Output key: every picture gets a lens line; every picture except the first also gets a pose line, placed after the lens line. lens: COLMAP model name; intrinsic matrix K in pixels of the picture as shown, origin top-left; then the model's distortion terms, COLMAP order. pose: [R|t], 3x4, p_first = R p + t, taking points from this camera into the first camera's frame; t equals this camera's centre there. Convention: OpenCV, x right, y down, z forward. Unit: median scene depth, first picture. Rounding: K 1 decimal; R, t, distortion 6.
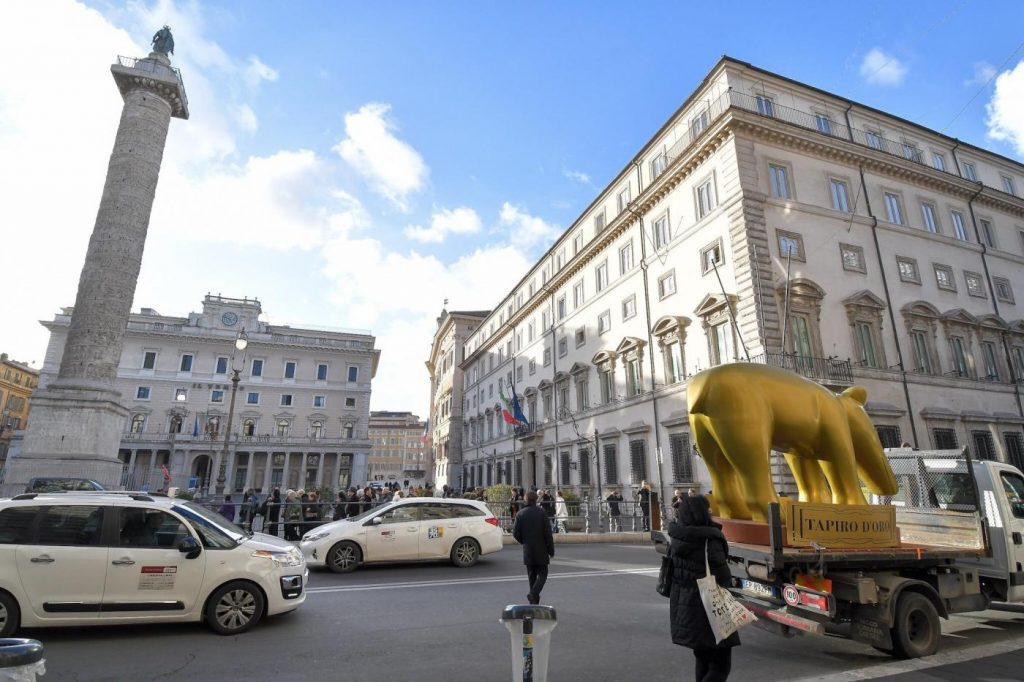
lens RADIAL K [[526.0, 0, 507.8], [0, 526.0, 340.3], [0, 0, 1]] dist [0.036698, -0.039016]
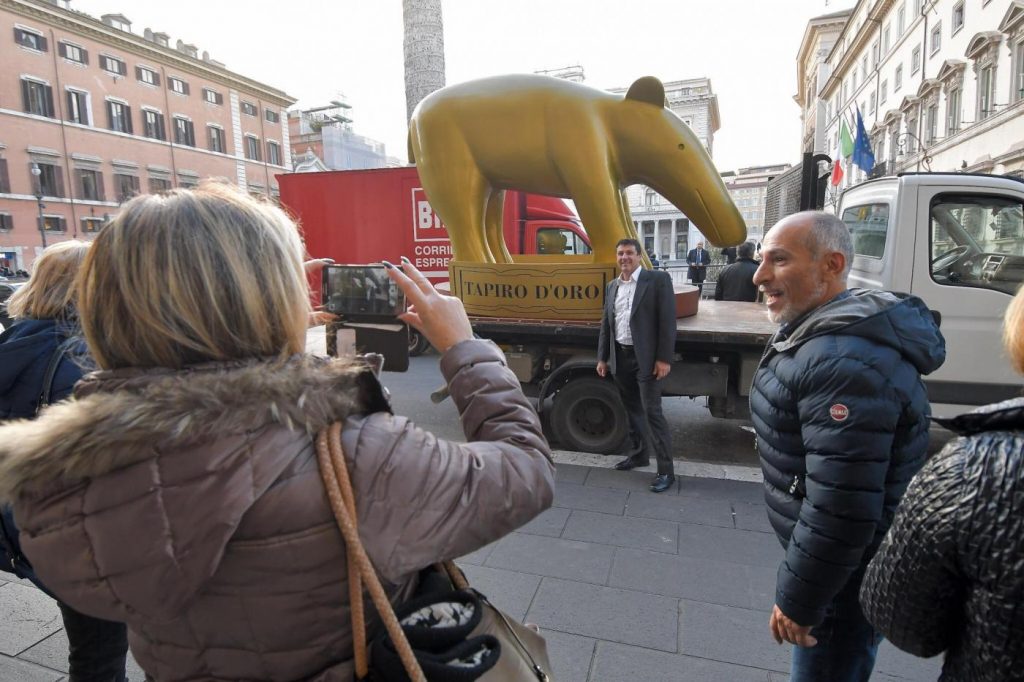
lens RADIAL K [[553.9, 0, 511.1], [0, 553.9, 340.5], [0, 0, 1]] dist [0.028894, -0.033884]
pose [[0.786657, 0.064576, -0.614004, 0.174840], [0.194664, 0.917843, 0.345933, 0.020976], [0.585898, -0.391655, 0.709458, 0.060815]]
